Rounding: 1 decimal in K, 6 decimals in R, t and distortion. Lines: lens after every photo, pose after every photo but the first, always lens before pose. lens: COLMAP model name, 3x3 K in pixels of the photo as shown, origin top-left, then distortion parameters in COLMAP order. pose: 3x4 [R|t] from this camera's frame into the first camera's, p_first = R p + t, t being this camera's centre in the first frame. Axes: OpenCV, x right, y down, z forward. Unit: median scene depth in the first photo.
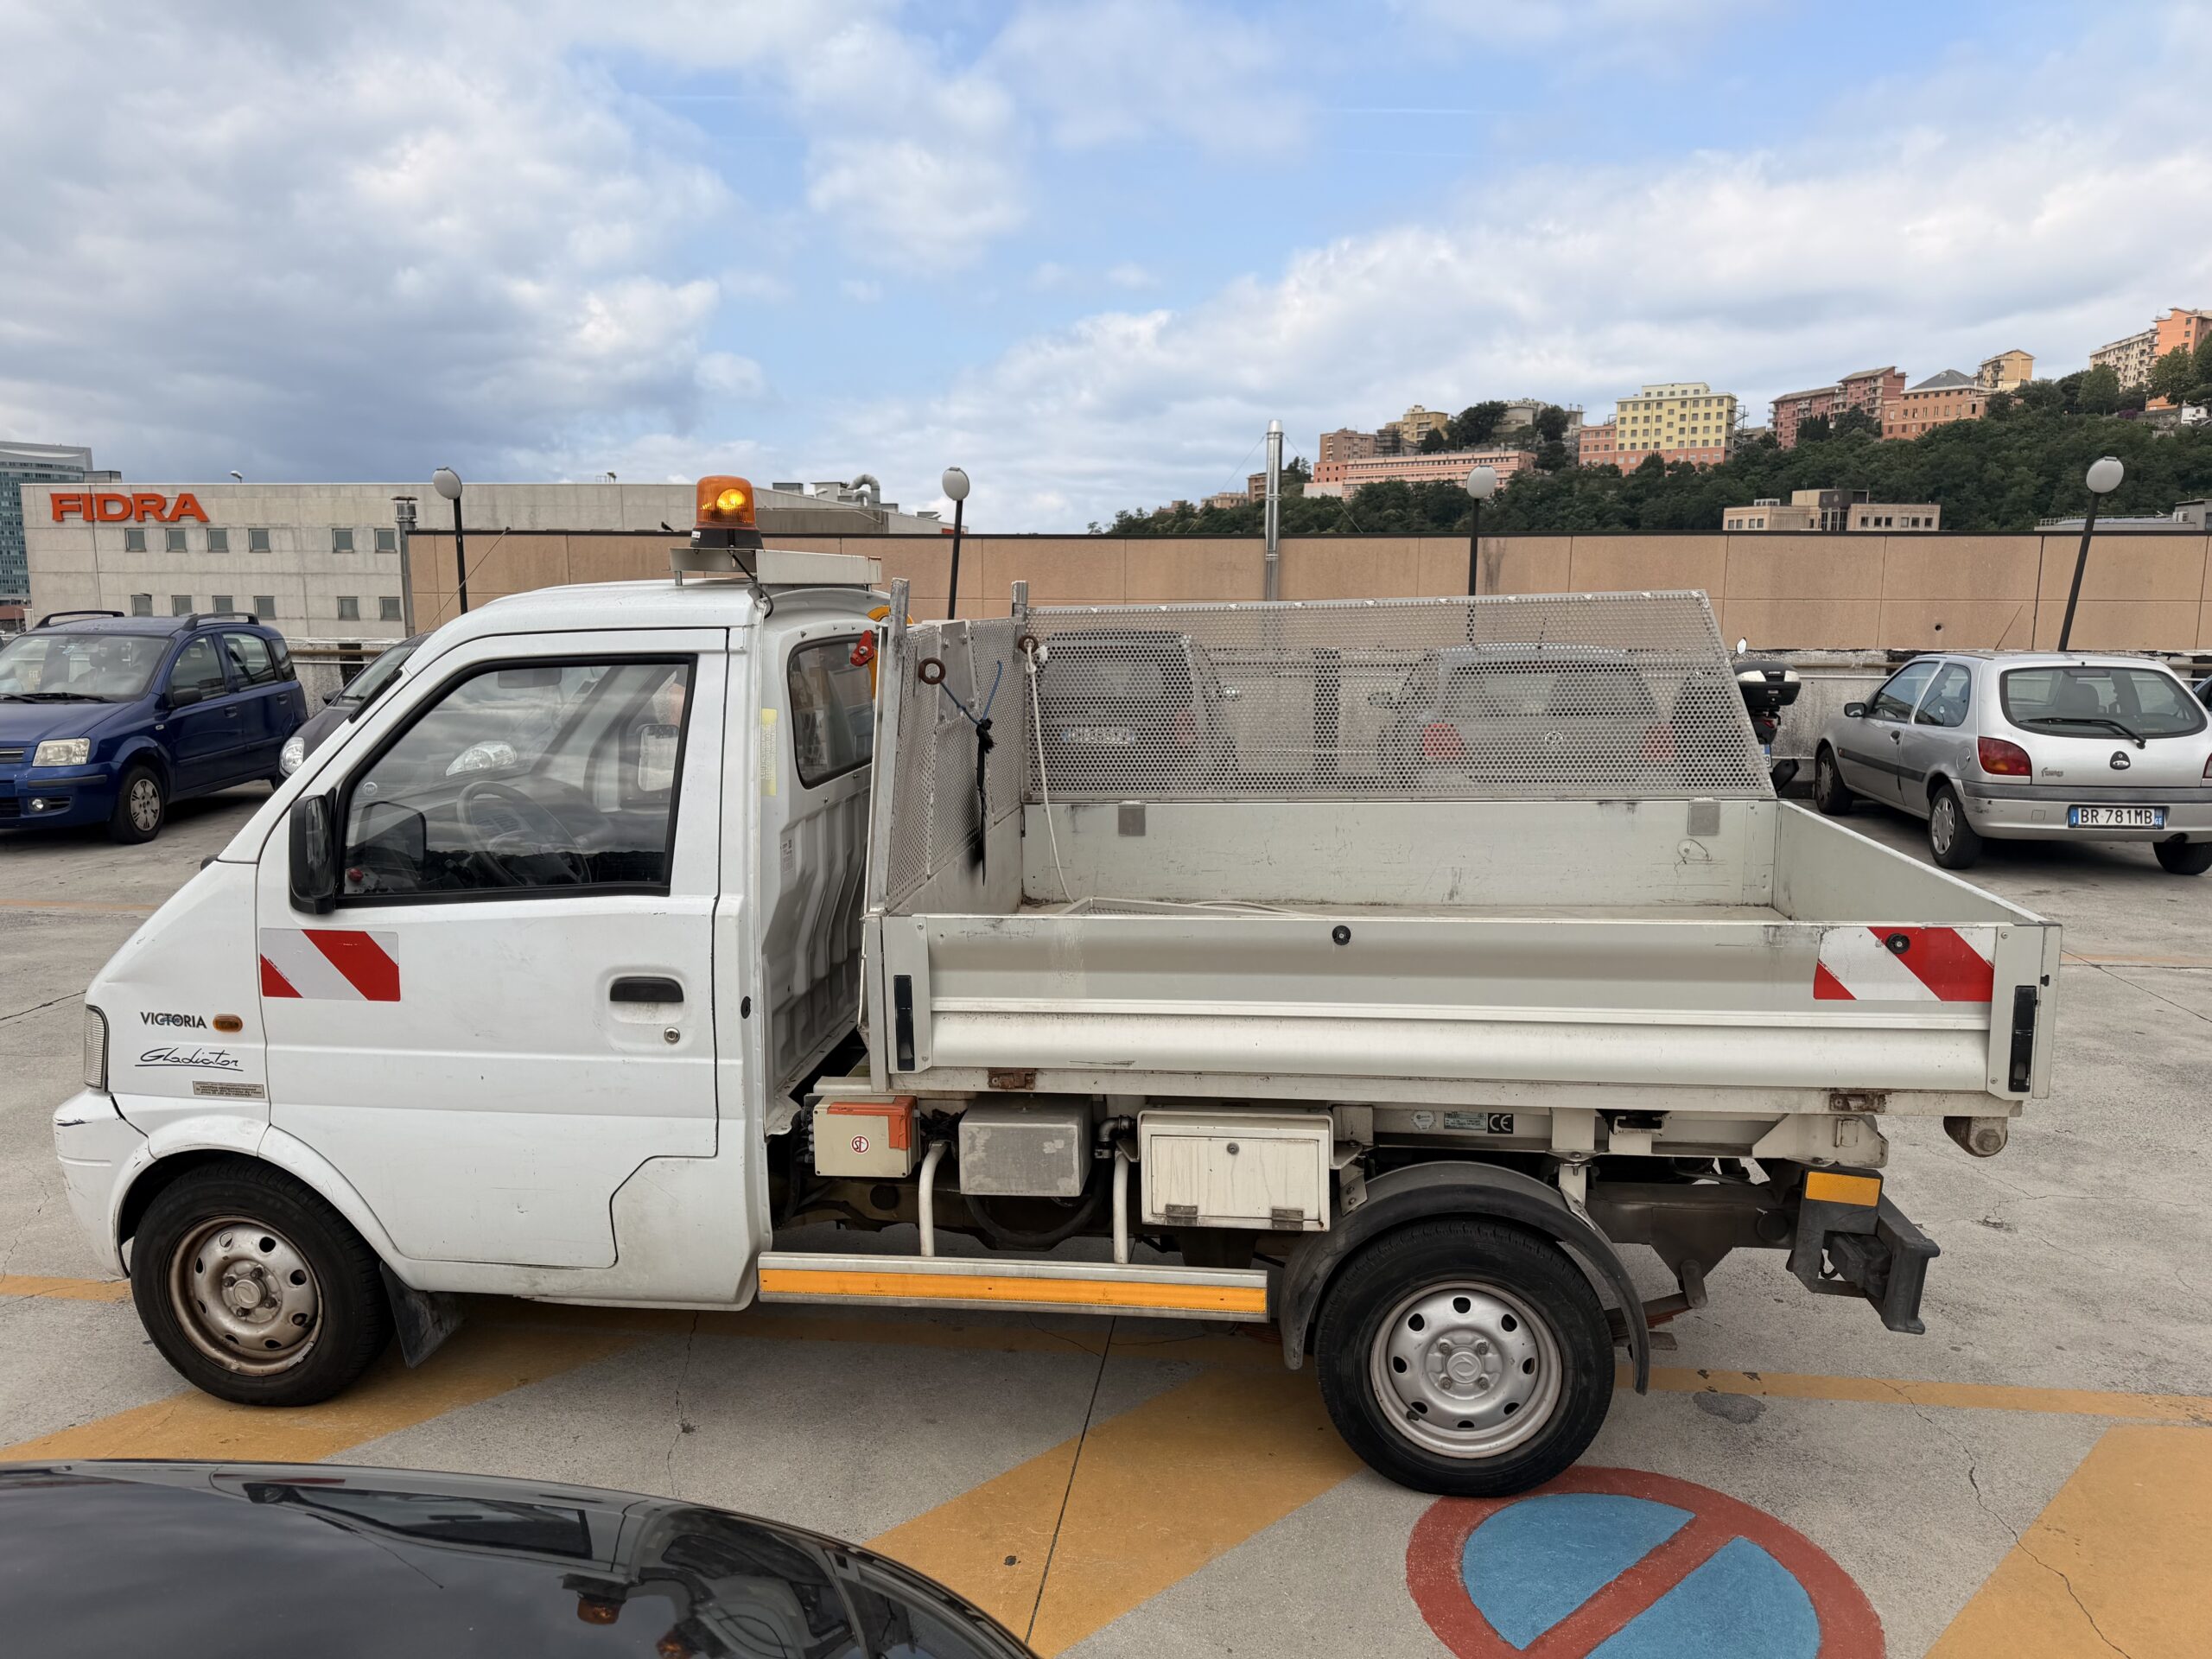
lens RADIAL K [[1567.3, 0, 1089.3], [0, 1567.3, 835.6], [0, 0, 1]] dist [0.025226, -0.033592]
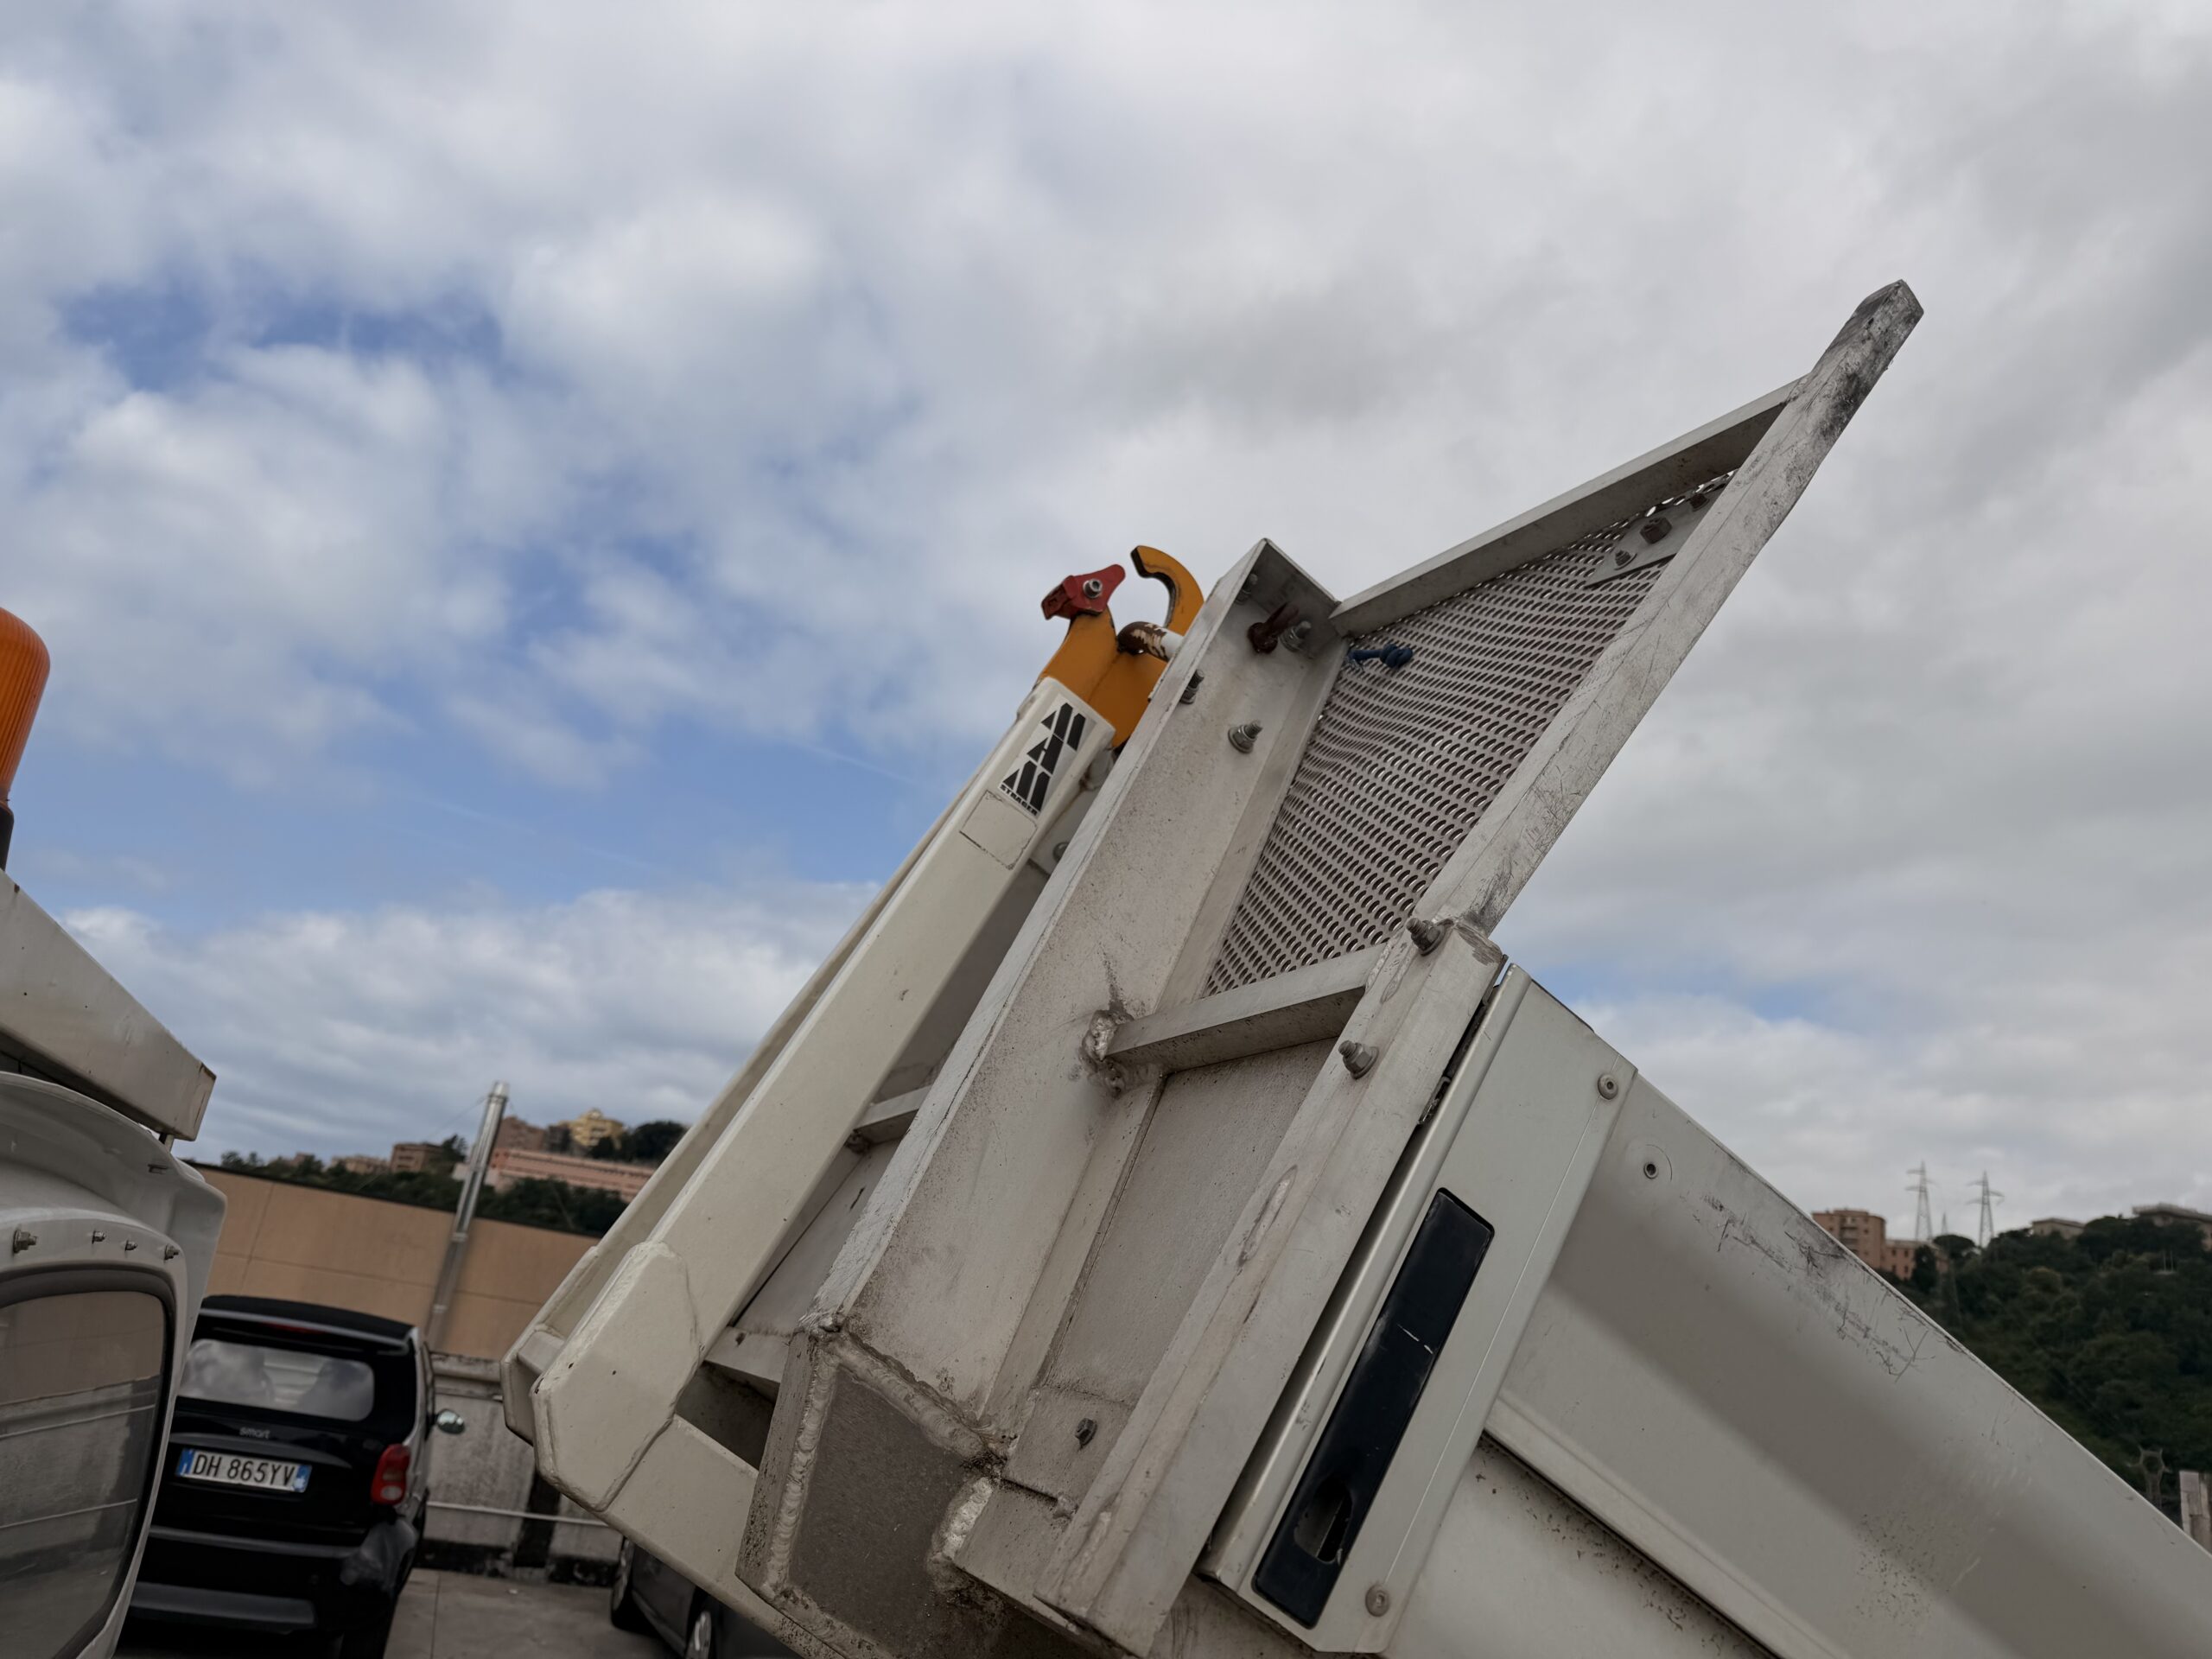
lens RADIAL K [[1567.3, 0, 1106.1], [0, 1567.3, 849.6], [0, 0, 1]] dist [0.025226, -0.033592]
pose [[0.849113, 0.289492, 0.441817, -0.054546], [-0.071392, 0.891661, -0.447038, -0.027215], [-0.523365, 0.348043, 0.777789, 0.220617]]
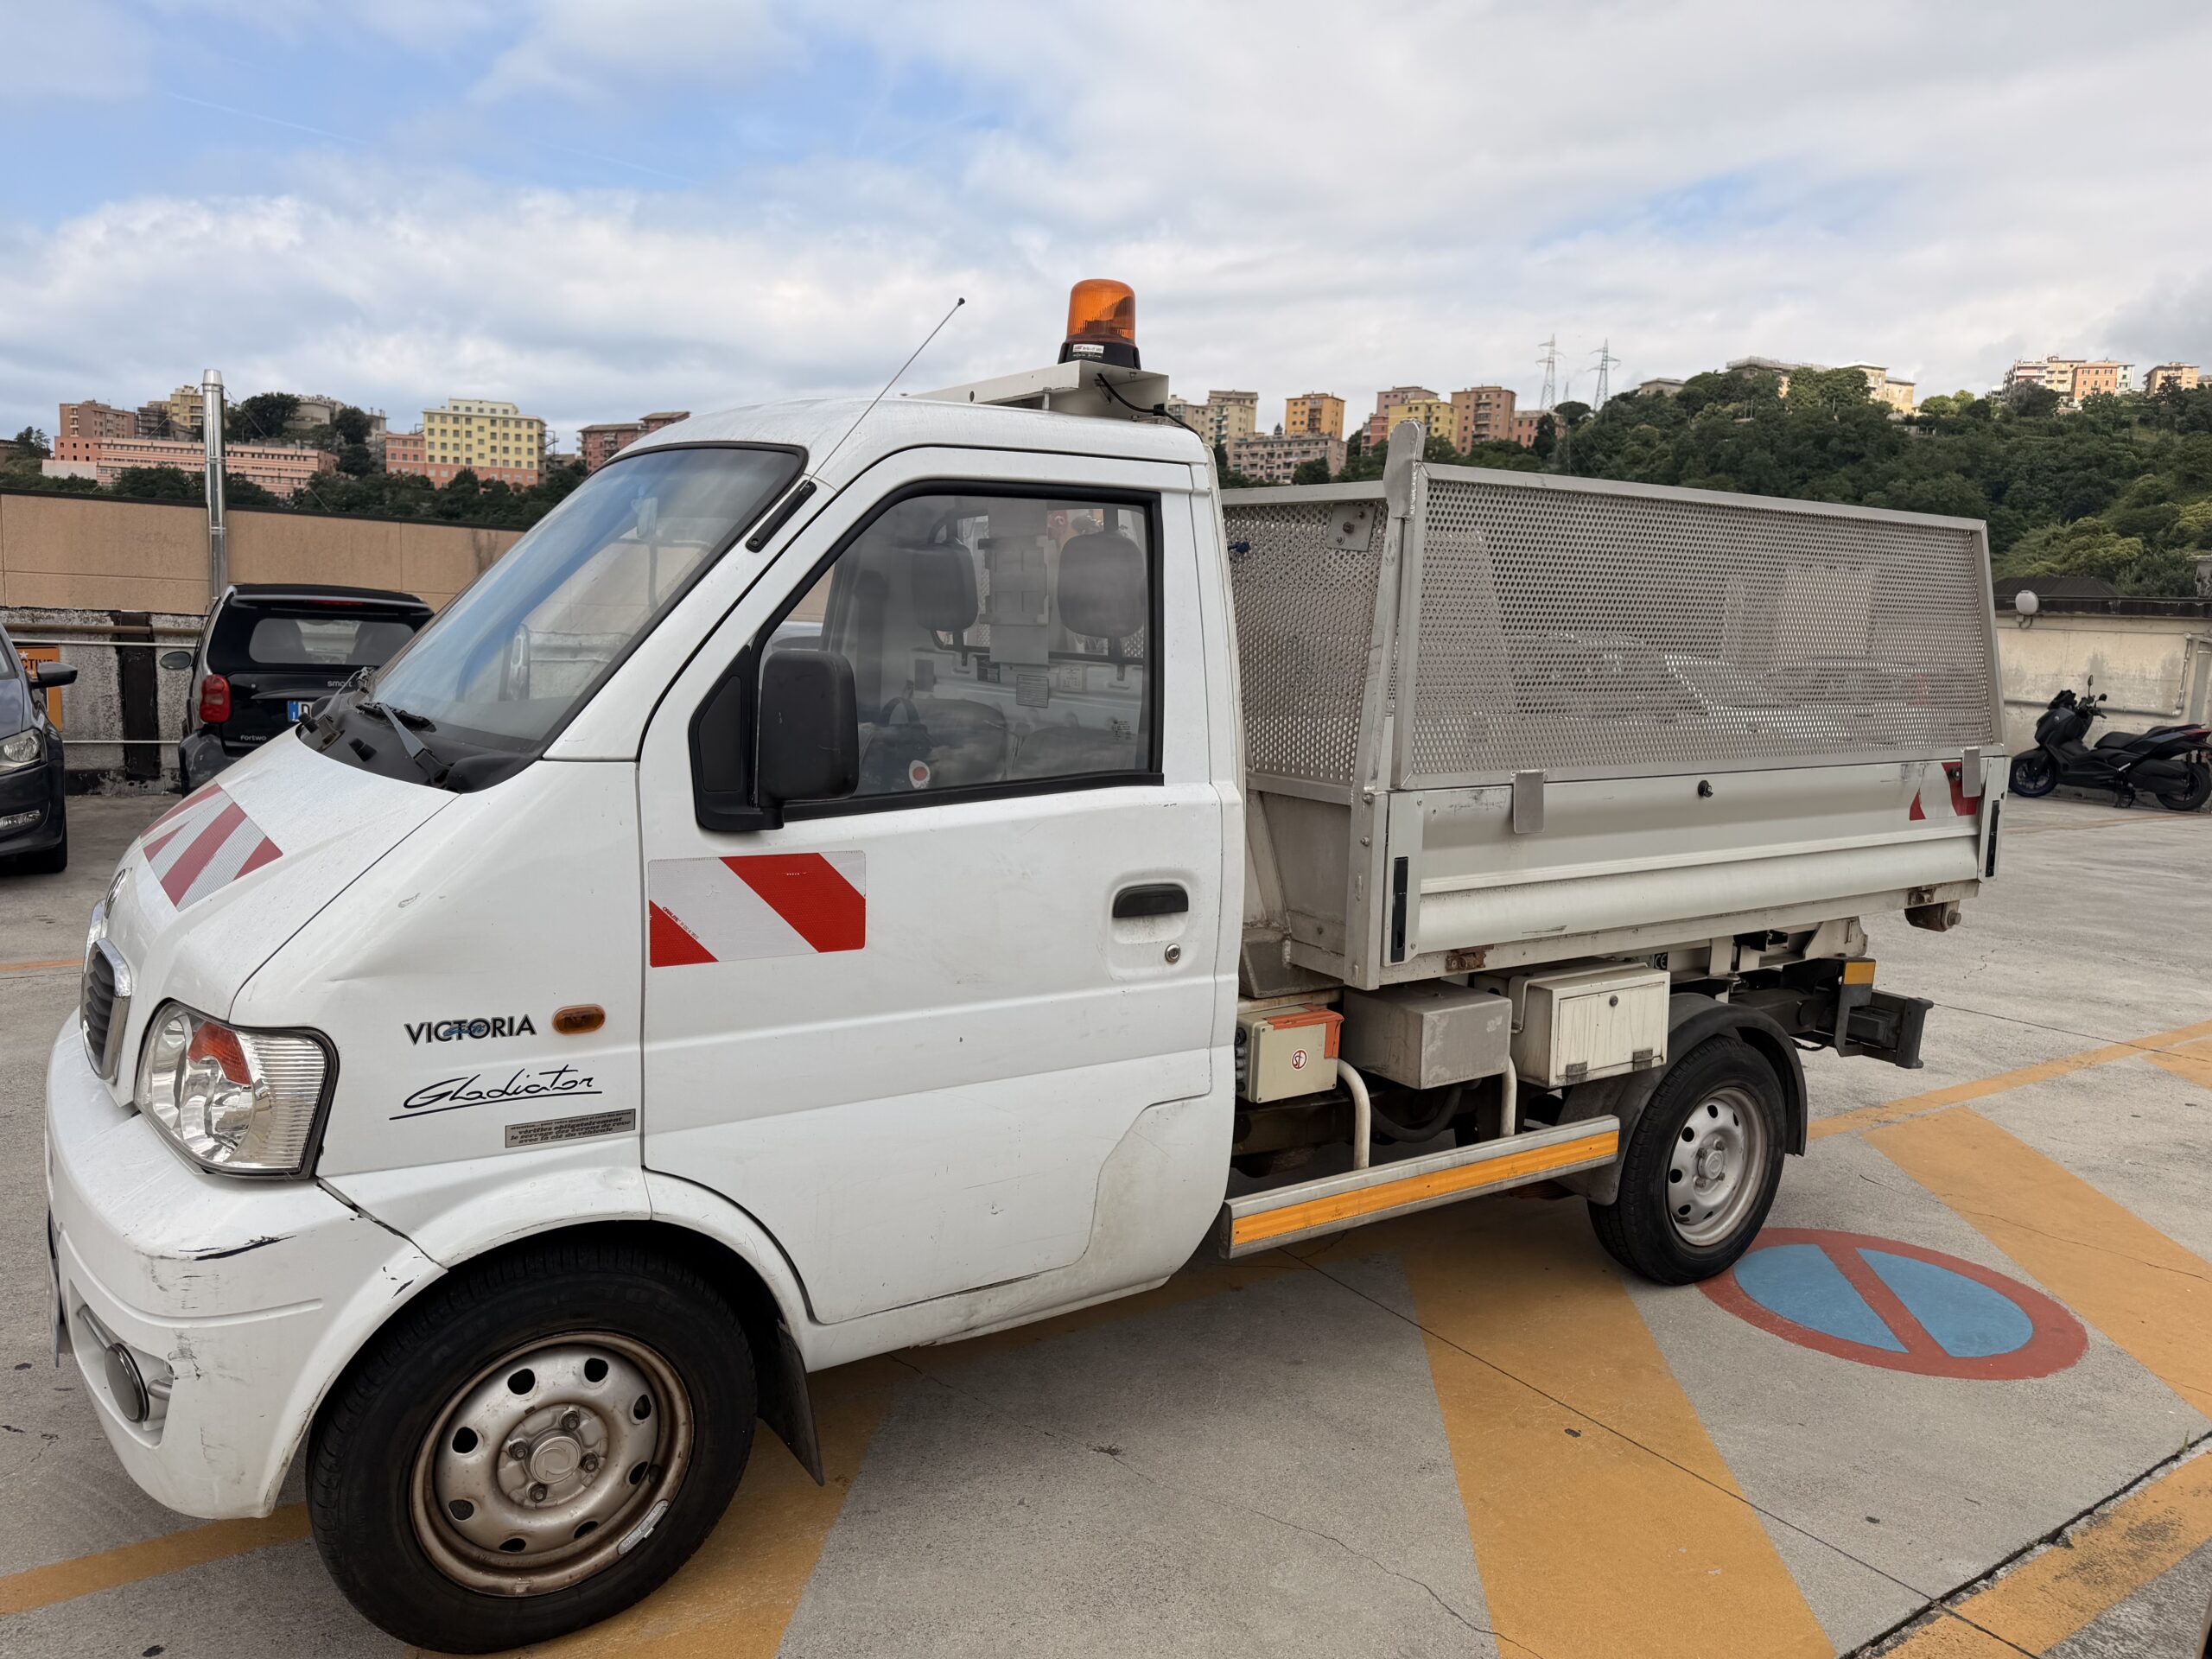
lens RADIAL K [[1567.3, 0, 1106.8], [0, 1567.3, 837.9], [0, 0, 1]] dist [0.025226, -0.033592]
pose [[0.743853, -0.051679, 0.666342, -0.249671], [0.059460, 0.998170, 0.011038, 0.016521], [-0.665693, 0.031410, 0.745564, 0.123160]]
